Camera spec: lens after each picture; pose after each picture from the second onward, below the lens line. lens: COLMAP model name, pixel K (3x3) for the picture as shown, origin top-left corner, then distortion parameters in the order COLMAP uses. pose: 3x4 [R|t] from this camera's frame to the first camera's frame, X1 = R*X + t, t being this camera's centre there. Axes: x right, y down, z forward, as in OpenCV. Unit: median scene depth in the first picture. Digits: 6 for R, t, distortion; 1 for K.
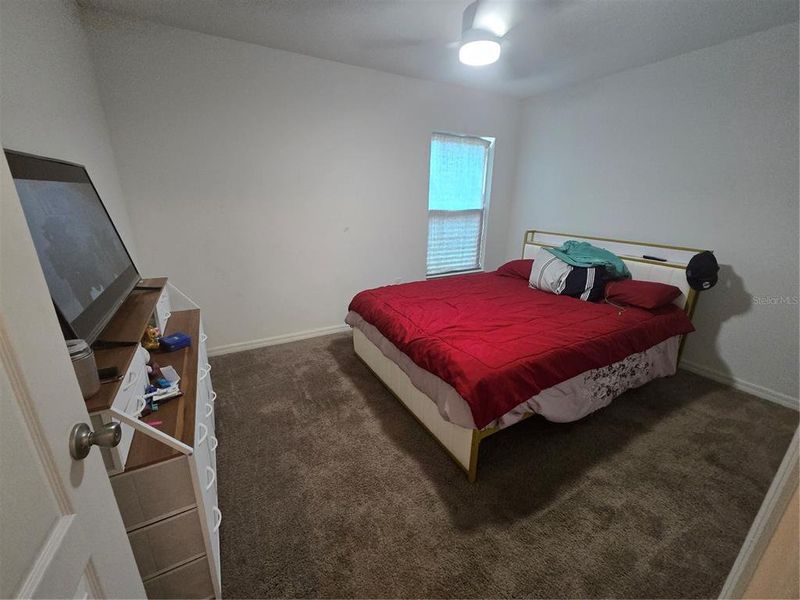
lens RADIAL K [[327.5, 0, 399.2], [0, 327.5, 299.7], [0, 0, 1]] dist [0.001080, 0.000003]
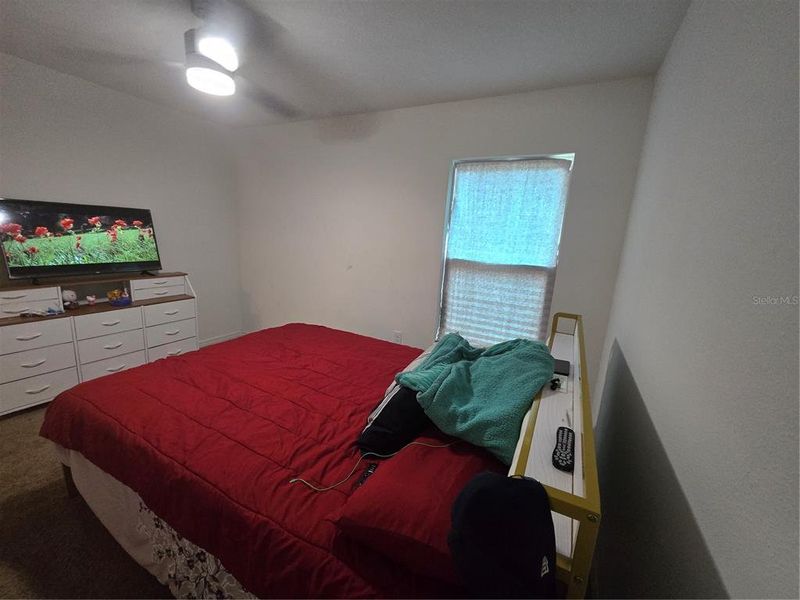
lens RADIAL K [[327.5, 0, 400.2], [0, 327.5, 298.0], [0, 0, 1]] dist [0.001080, 0.000003]
pose [[0.540334, 0.178511, -0.822297, 0.646802], [-0.307856, 0.951423, 0.004250, -0.146223], [0.783112, 0.250853, 0.569042, 0.471189]]
